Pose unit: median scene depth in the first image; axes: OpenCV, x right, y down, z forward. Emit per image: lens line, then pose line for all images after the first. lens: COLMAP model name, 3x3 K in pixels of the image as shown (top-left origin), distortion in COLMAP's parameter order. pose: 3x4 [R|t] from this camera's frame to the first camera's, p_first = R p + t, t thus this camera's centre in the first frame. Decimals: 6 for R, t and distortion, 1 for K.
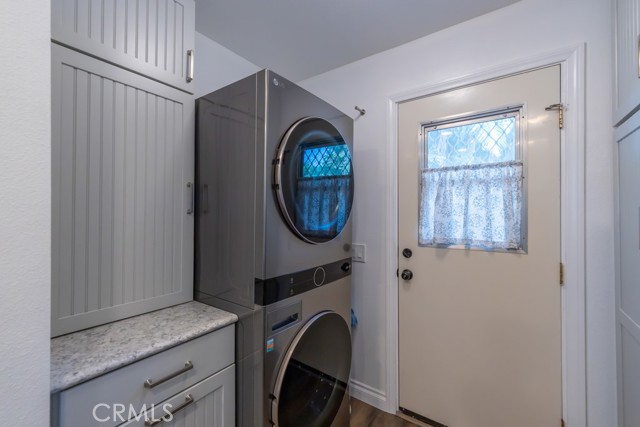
lens RADIAL K [[268.4, 0, 320.0], [0, 268.4, 213.5], [0, 0, 1]] dist [0.000803, 0.000038]
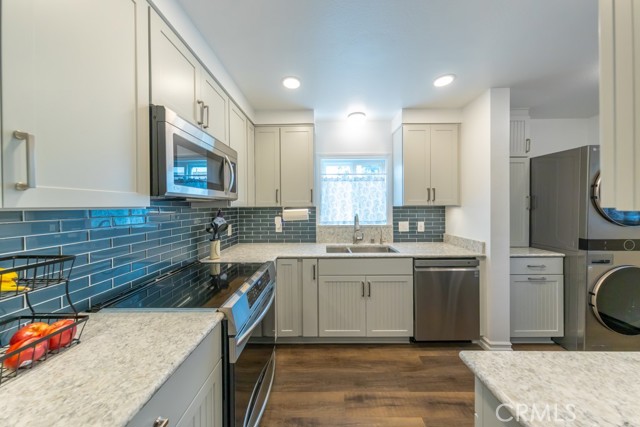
lens RADIAL K [[201.1, 0, 326.1], [0, 201.1, 209.3], [0, 0, 1]] dist [0.001953, 0.000094]
pose [[0.578933, -0.000780, -0.815375, -0.083745], [0.011407, 0.999909, 0.007143, -0.033559], [0.815295, -0.013437, 0.578889, -1.599428]]
